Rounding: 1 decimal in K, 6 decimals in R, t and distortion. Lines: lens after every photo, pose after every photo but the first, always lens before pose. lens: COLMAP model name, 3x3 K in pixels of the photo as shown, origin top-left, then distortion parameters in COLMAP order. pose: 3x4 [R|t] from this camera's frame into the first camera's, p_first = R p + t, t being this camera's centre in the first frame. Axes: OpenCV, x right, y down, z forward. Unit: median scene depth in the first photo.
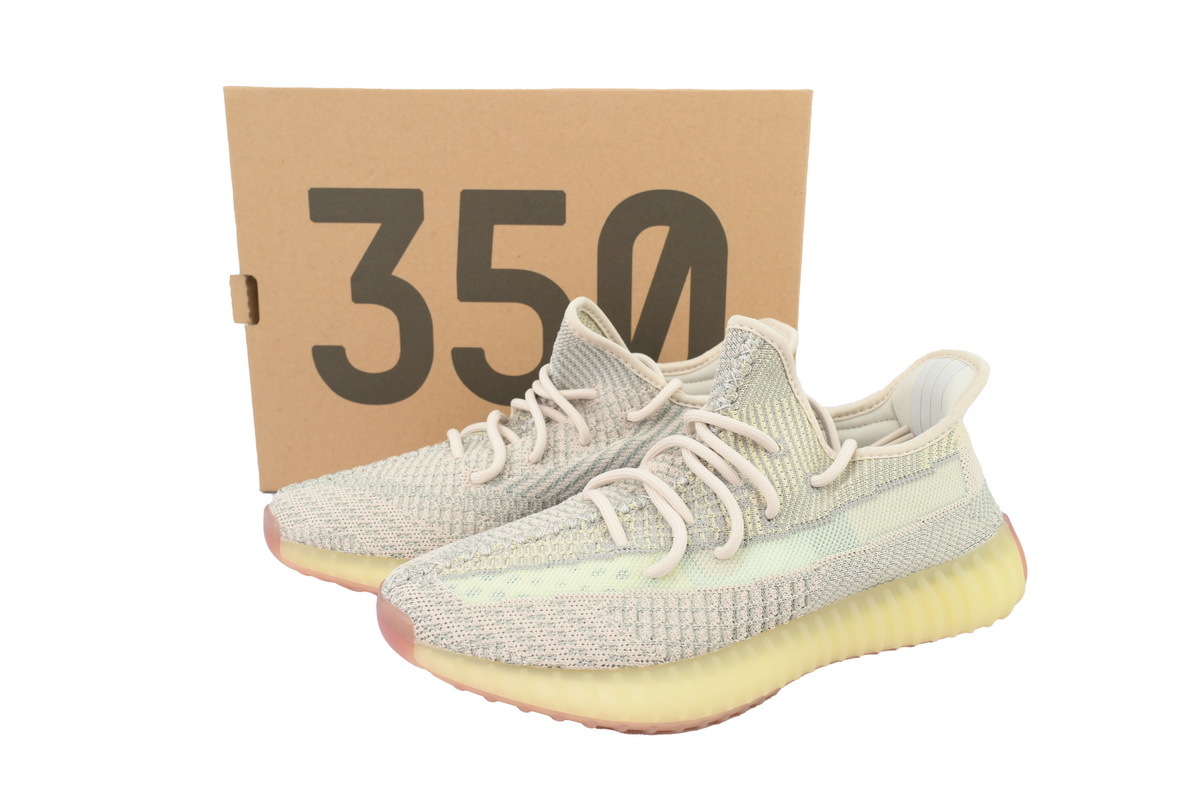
lens RADIAL K [[609.2, 0, 600.0], [0, 609.2, 400.0], [0, 0, 1]] dist [0.045342, -0.000556]
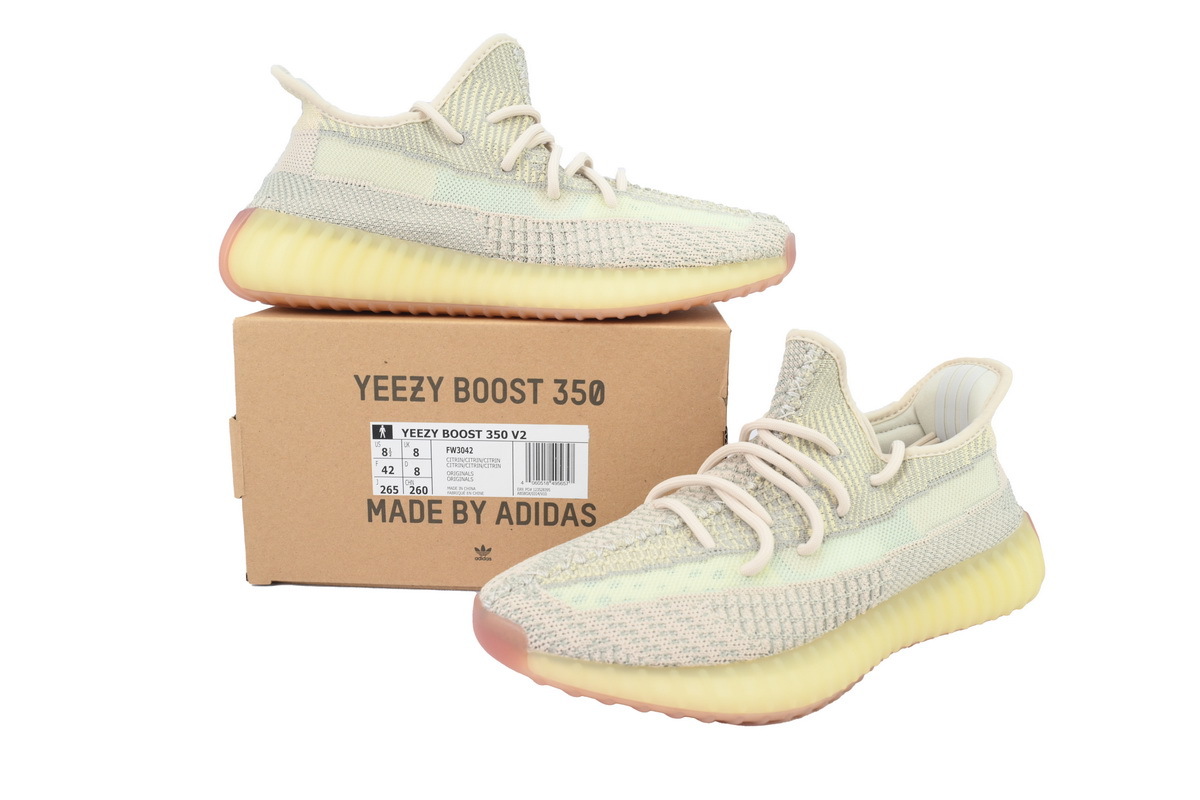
lens RADIAL K [[609.2, 0, 600.0], [0, 609.2, 400.0], [0, 0, 1]] dist [0.045342, -0.000556]
pose [[0.994554, -0.028515, 0.100250, -0.253420], [0.032434, 0.998763, -0.037683, 0.018244], [-0.099051, 0.040729, 0.994248, -0.037837]]
